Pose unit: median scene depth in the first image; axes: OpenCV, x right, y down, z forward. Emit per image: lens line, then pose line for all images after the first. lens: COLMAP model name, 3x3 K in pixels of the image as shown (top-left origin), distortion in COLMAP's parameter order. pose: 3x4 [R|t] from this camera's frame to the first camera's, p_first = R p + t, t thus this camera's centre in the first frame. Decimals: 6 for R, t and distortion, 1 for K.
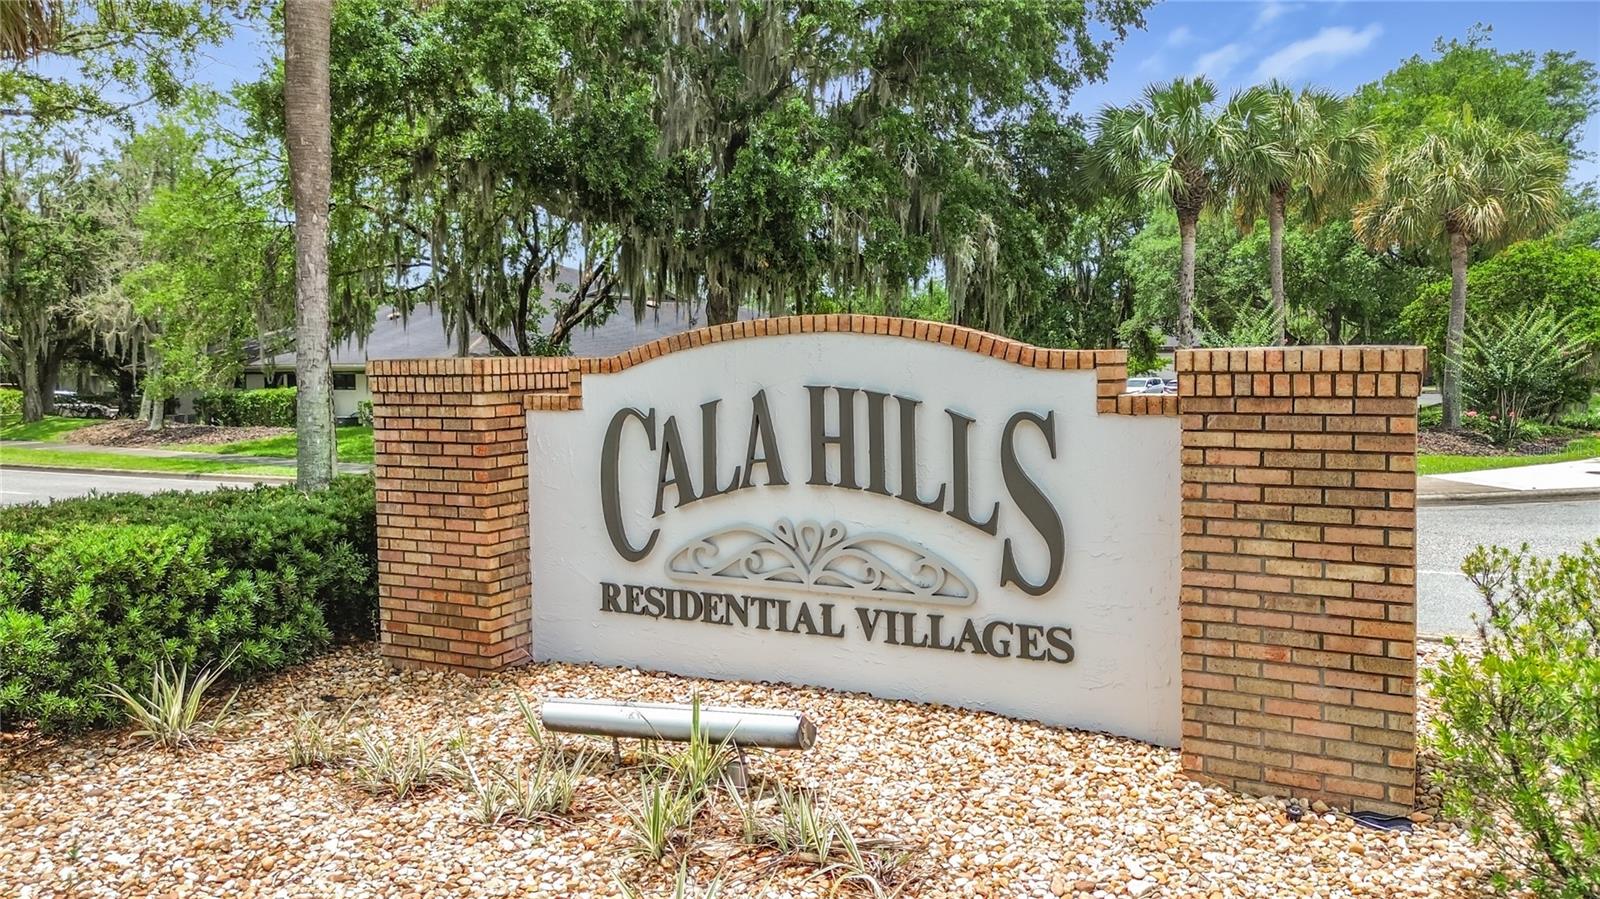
lens RADIAL K [[1151.2, 0, 795.4], [0, 1151.2, 439.3], [0, 0, 1]] dist [0.044032, -0.046733]
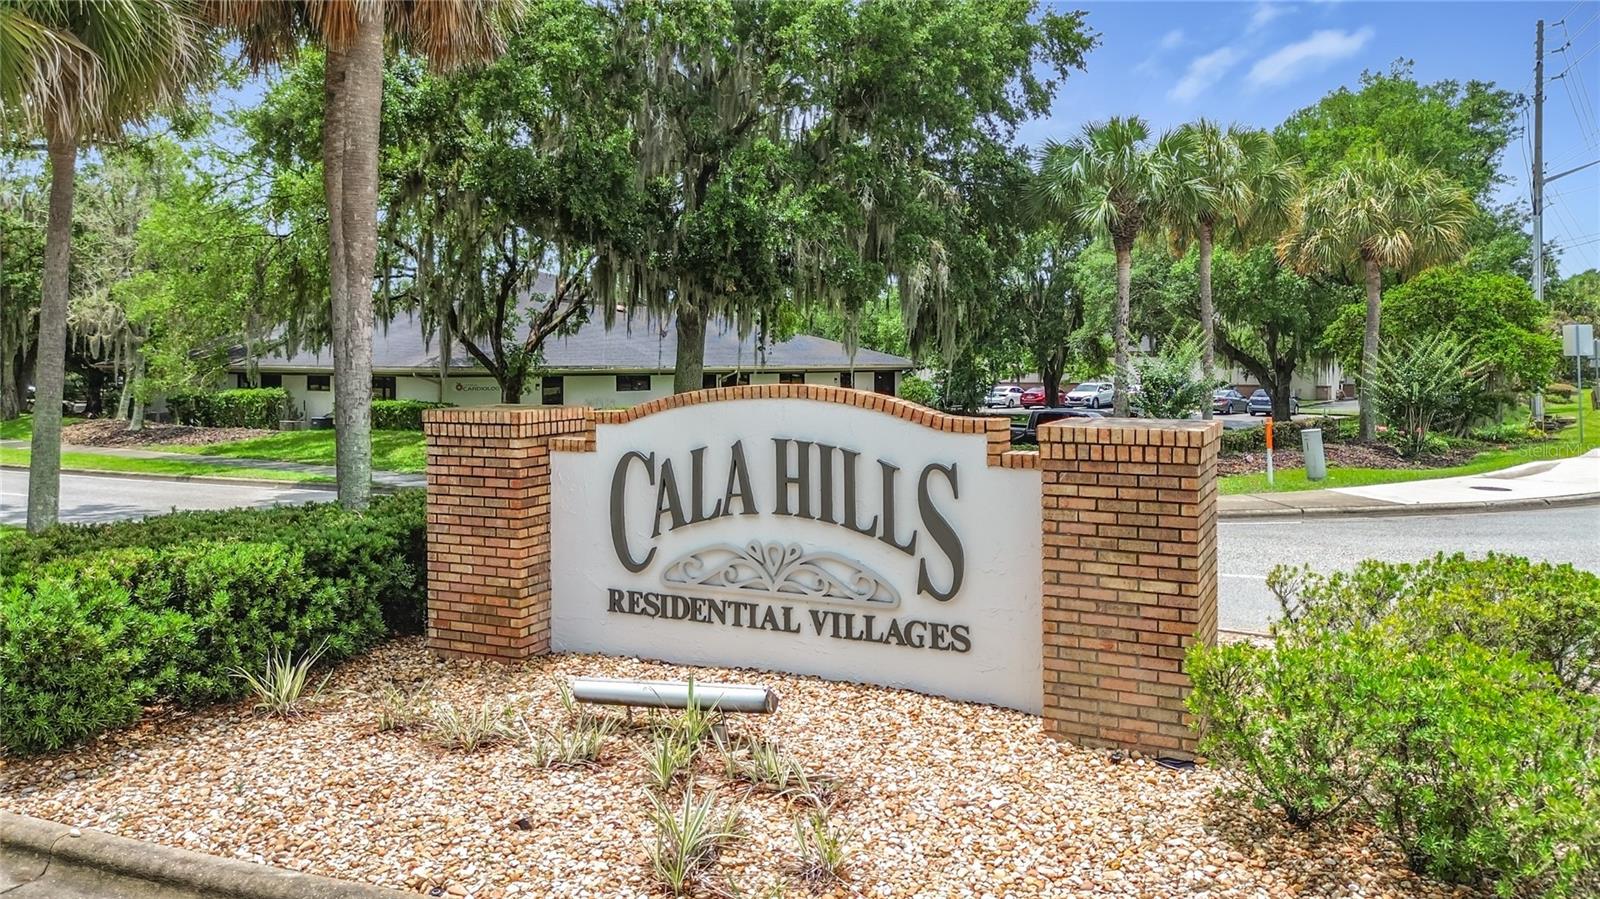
lens RADIAL K [[1151.2, 0, 802.4], [0, 1151.2, 383.1], [0, 0, 1]] dist [0.044032, -0.046733]
pose [[0.999163, 0.011530, 0.039246, -0.008474], [-0.009733, 0.998910, -0.045654, -0.046209], [-0.039729, 0.045233, 0.998186, -0.287012]]
